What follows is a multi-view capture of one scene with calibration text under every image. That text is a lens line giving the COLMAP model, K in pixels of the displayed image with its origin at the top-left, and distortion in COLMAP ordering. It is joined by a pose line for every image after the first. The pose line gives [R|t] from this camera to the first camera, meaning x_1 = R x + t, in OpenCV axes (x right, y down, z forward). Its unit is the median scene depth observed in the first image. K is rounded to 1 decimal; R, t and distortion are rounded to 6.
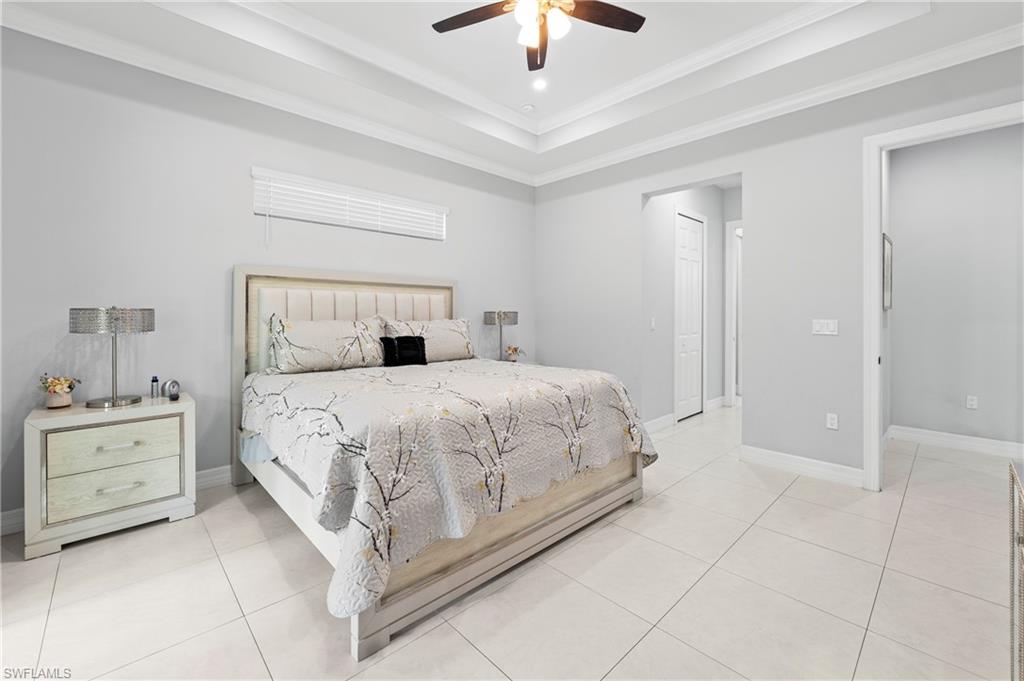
lens RADIAL K [[418.9, 0, 510.5], [0, 418.9, 312.2], [0, 0, 1]] dist [-0.010180, 0.000763]
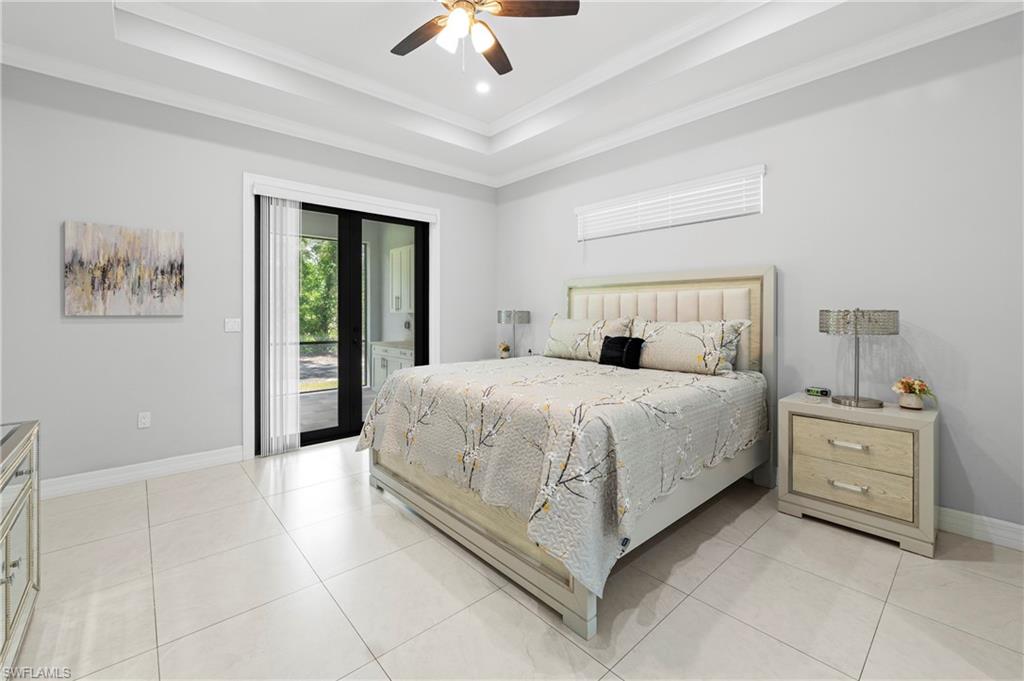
lens RADIAL K [[418.9, 0, 500.4], [0, 418.9, 310.3], [0, 0, 1]] dist [-0.010180, 0.000763]
pose [[-0.035941, -0.009698, -0.999307, 0.777617], [0.001881, 0.999950, -0.009772, 0.004511], [0.999352, -0.002231, -0.035921, 0.797377]]
